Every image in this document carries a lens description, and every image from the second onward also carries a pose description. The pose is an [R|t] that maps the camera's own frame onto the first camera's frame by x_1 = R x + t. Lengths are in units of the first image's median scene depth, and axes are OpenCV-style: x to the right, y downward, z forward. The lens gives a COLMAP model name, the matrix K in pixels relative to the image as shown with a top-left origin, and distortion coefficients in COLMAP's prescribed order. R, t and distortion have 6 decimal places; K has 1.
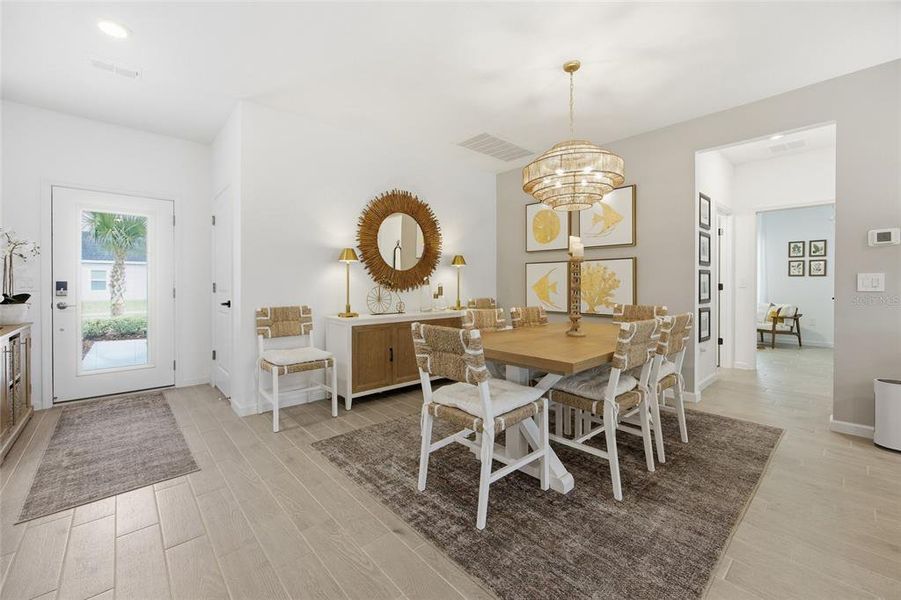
lens RADIAL K [[387.0, 0, 445.0], [0, 387.0, 288.8], [0, 0, 1]] dist [0.009449, 0.000097]
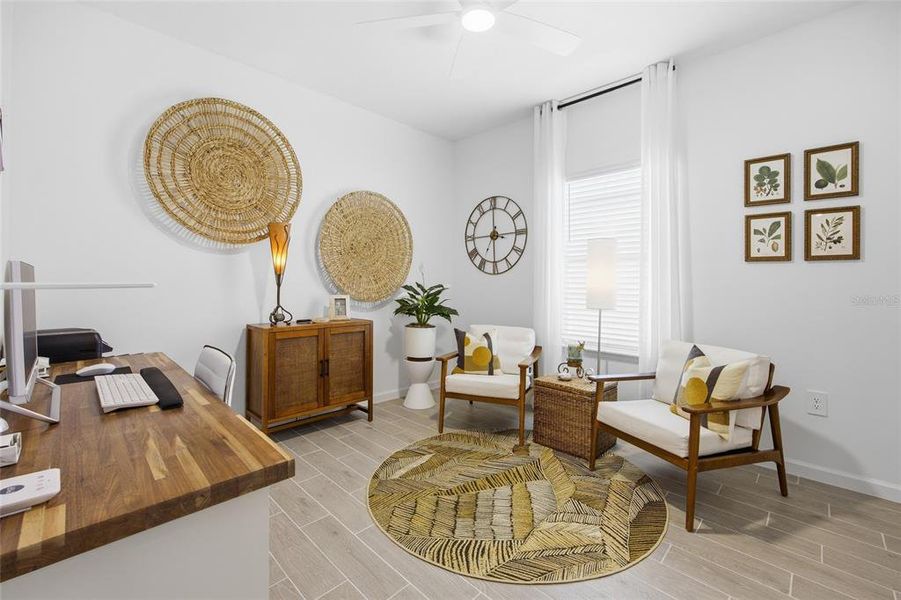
lens RADIAL K [[387.0, 0, 457.8], [0, 387.0, 276.0], [0, 0, 1]] dist [0.009449, 0.000097]
pose [[0.997794, 0.002436, 0.066345, 0.631761], [-0.001191, 0.999823, -0.018789, -0.013633], [-0.066379, 0.018668, 0.997620, 0.704666]]
